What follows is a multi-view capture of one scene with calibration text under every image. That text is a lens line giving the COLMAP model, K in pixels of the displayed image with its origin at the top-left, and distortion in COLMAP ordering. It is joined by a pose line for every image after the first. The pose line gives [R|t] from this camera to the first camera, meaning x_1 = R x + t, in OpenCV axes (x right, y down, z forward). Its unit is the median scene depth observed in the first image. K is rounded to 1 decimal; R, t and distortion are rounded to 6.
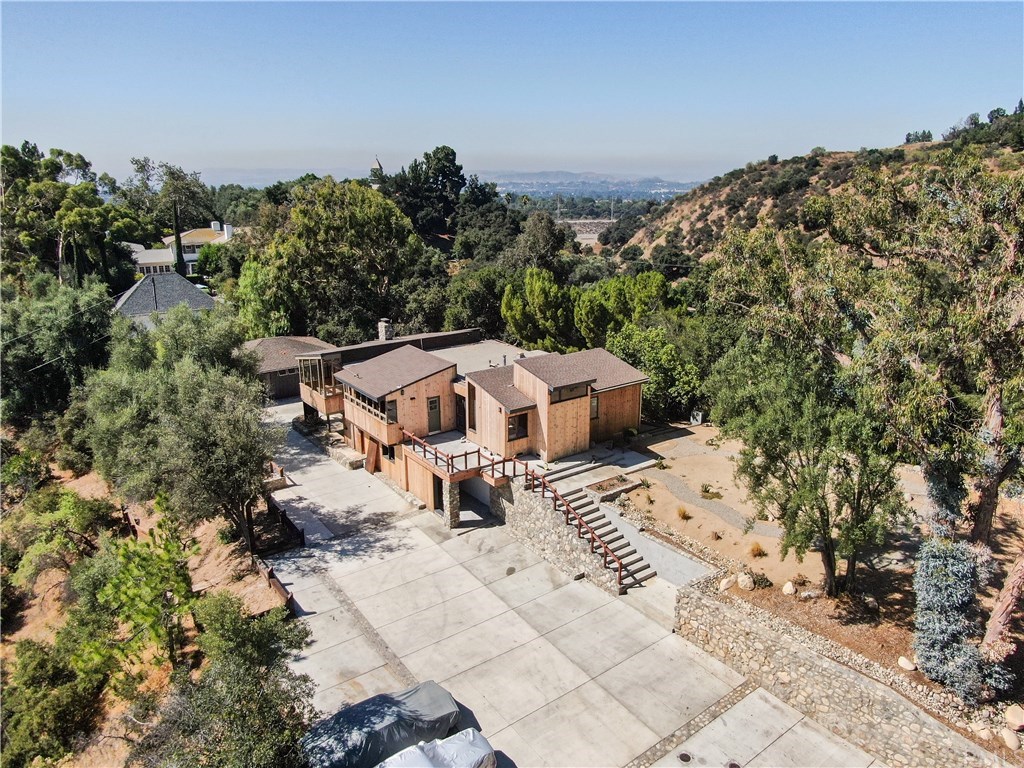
lens RADIAL K [[732.3, 0, 512.0], [0, 732.3, 384.0], [0, 0, 1]] dist [-0.015355, 0.004270]
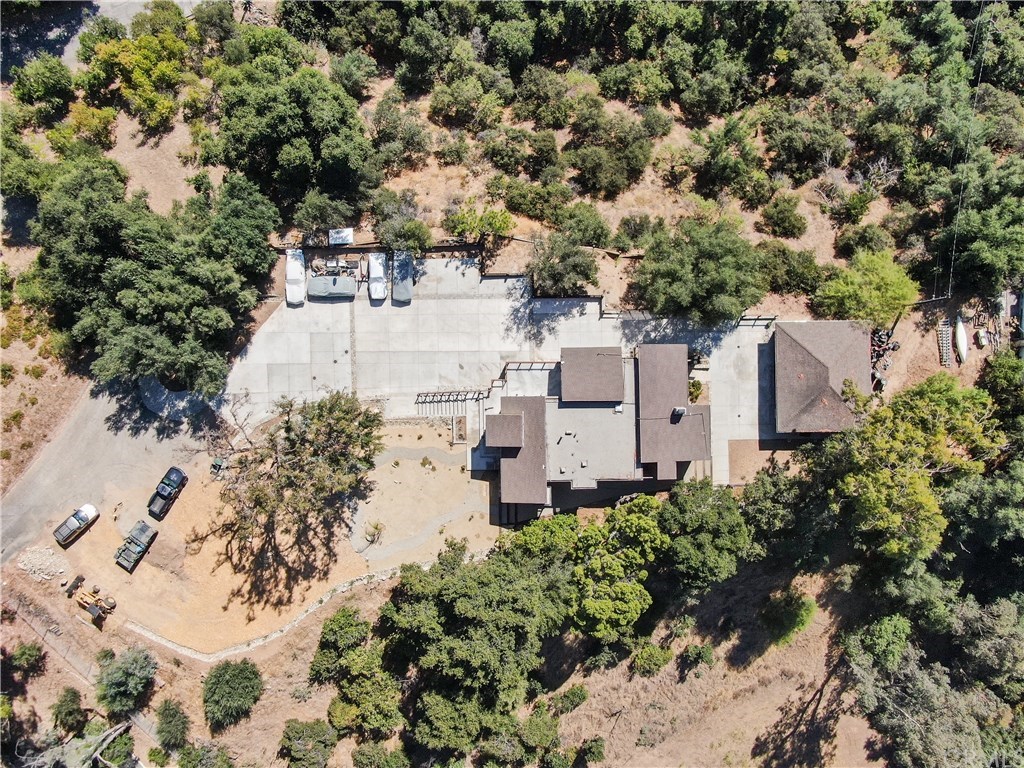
lens RADIAL K [[764.8, 0, 512.0], [0, 764.8, 384.0], [0, 0, 1]] dist [-0.009362, -0.002144]
pose [[-0.578251, 0.815096, 0.035273, -0.012586], [-0.203690, -0.186098, 0.961186, -0.197496], [0.790023, 0.548622, 0.273638, 0.049144]]
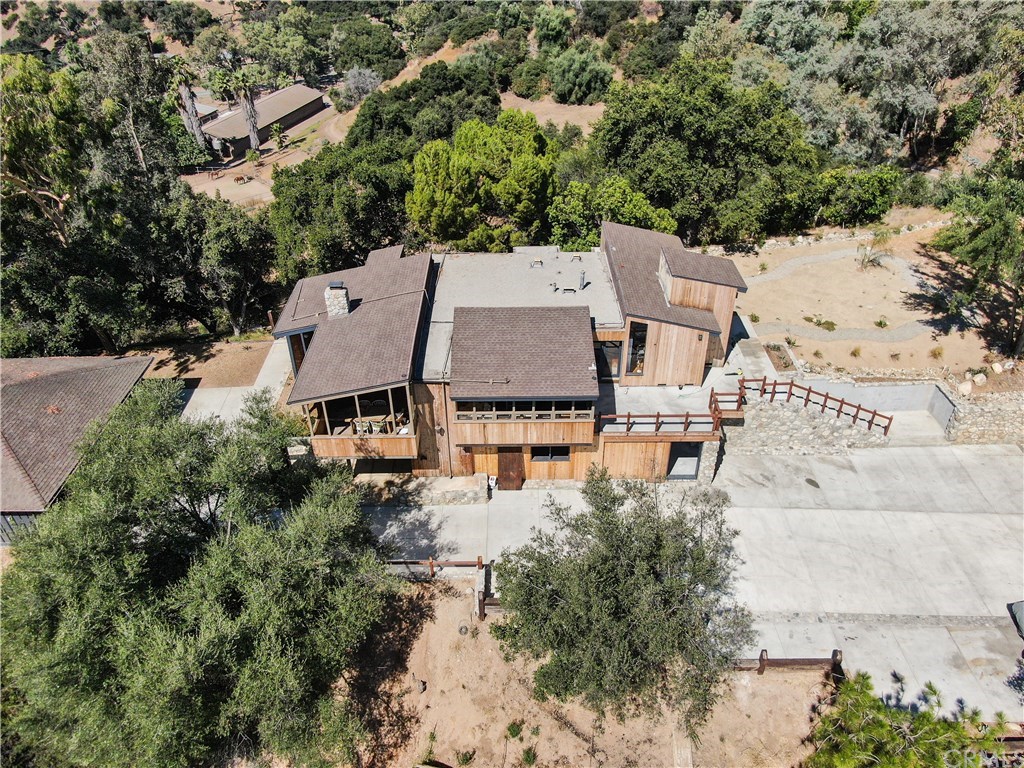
lens RADIAL K [[732.3, 0, 512.0], [0, 732.3, 384.0], [0, 0, 1]] dist [-0.015355, 0.004270]
pose [[0.586524, -0.473310, 0.657242, -0.078068], [0.242903, 0.876919, 0.414742, -0.034537], [-0.772650, -0.083610, 0.629303, 0.068675]]
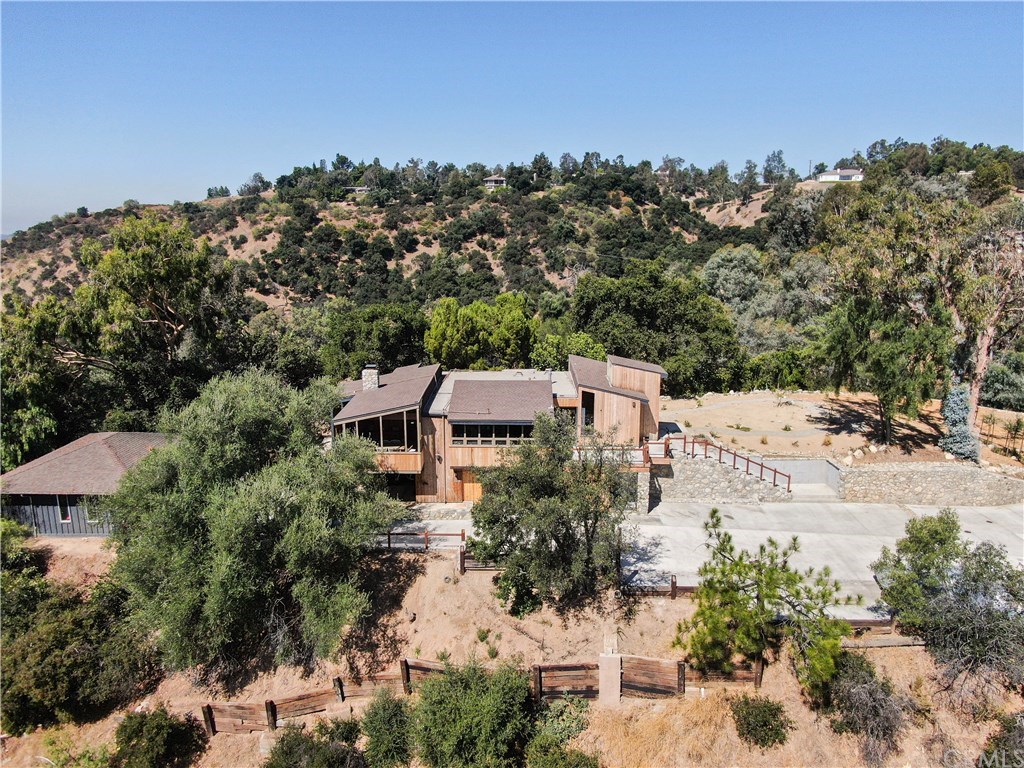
lens RADIAL K [[732.3, 0, 512.0], [0, 732.3, 384.0], [0, 0, 1]] dist [-0.015355, 0.004270]
pose [[0.604607, -0.172970, 0.777516, -0.110140], [0.227092, 0.973056, 0.039881, -0.009145], [-0.763465, 0.152456, 0.627597, 0.045702]]
